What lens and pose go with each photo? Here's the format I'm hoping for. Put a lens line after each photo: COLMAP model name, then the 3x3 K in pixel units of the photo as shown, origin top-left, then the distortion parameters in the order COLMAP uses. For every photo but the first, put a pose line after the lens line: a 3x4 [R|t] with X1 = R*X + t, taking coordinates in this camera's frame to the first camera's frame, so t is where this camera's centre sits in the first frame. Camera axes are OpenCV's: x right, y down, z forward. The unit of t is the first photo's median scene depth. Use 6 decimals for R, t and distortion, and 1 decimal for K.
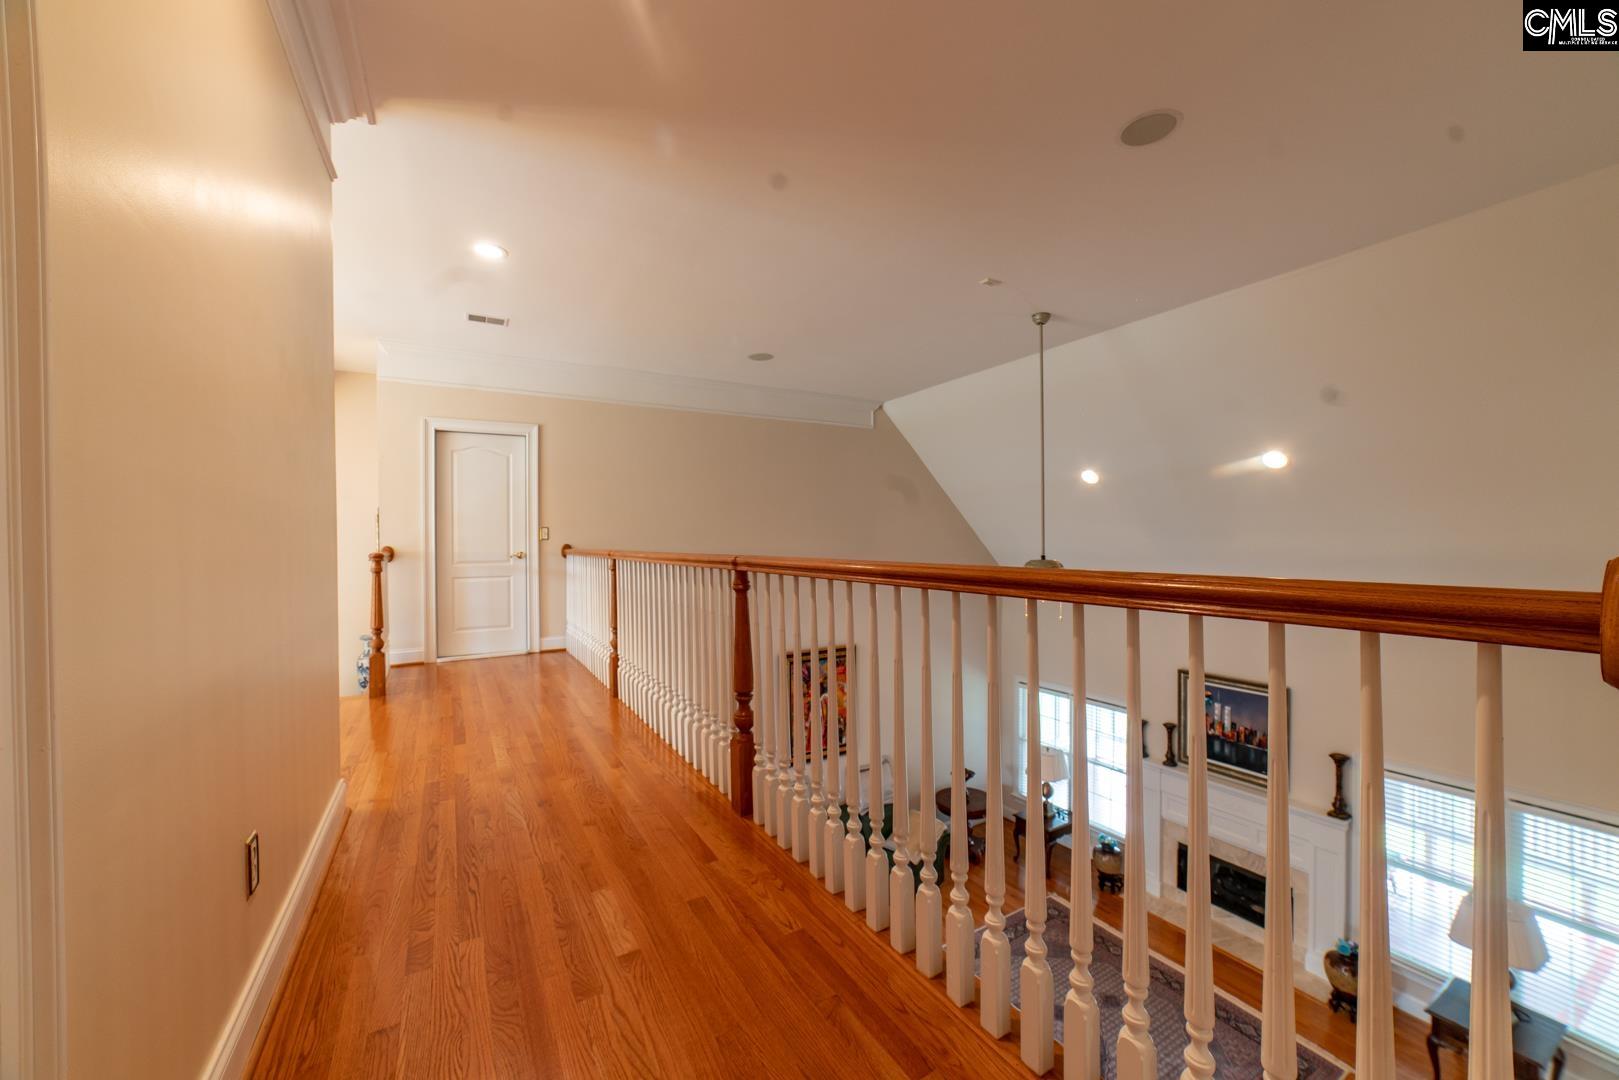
lens RADIAL K [[608.7, 0, 806.3], [0, 608.7, 545.7], [0, 0, 1]] dist [-0.020382, 0.006369]
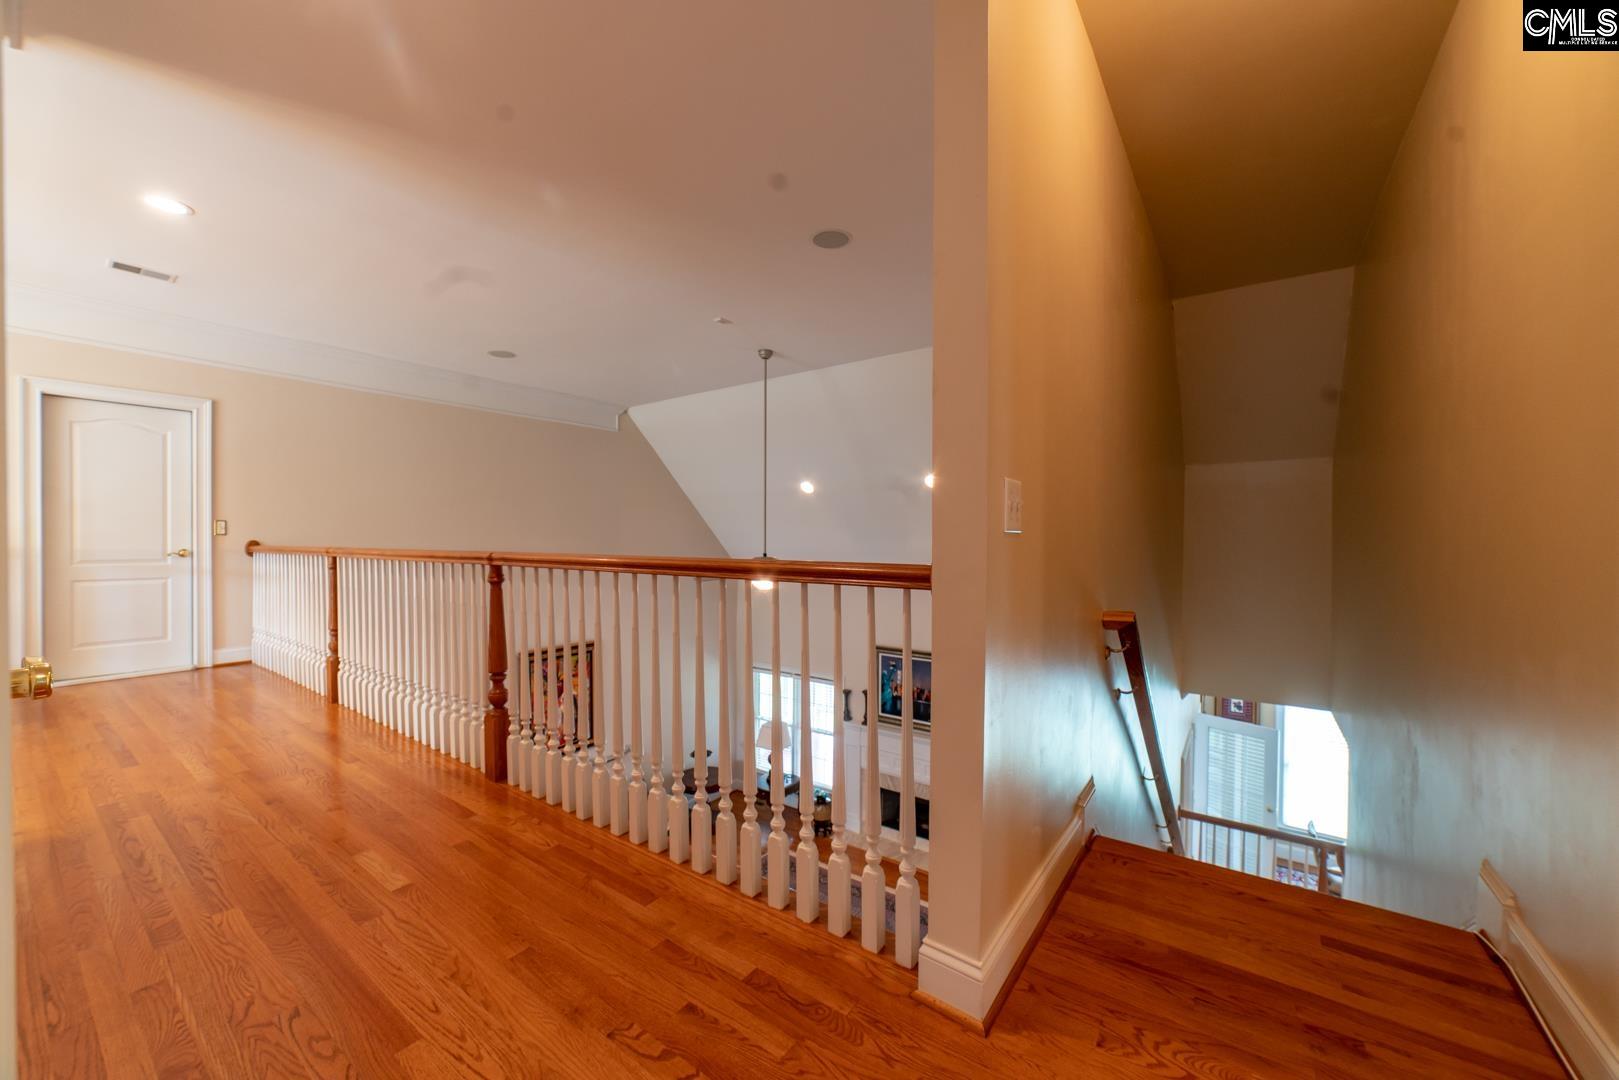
lens RADIAL K [[608.7, 0, 801.1], [0, 608.7, 548.0], [0, 0, 1]] dist [-0.020382, 0.006369]
pose [[0.919892, 0.004203, 0.392149, -0.015922], [-0.006219, 0.999973, 0.003870, 0.000802], [-0.392122, -0.005999, 0.919894, -0.153332]]
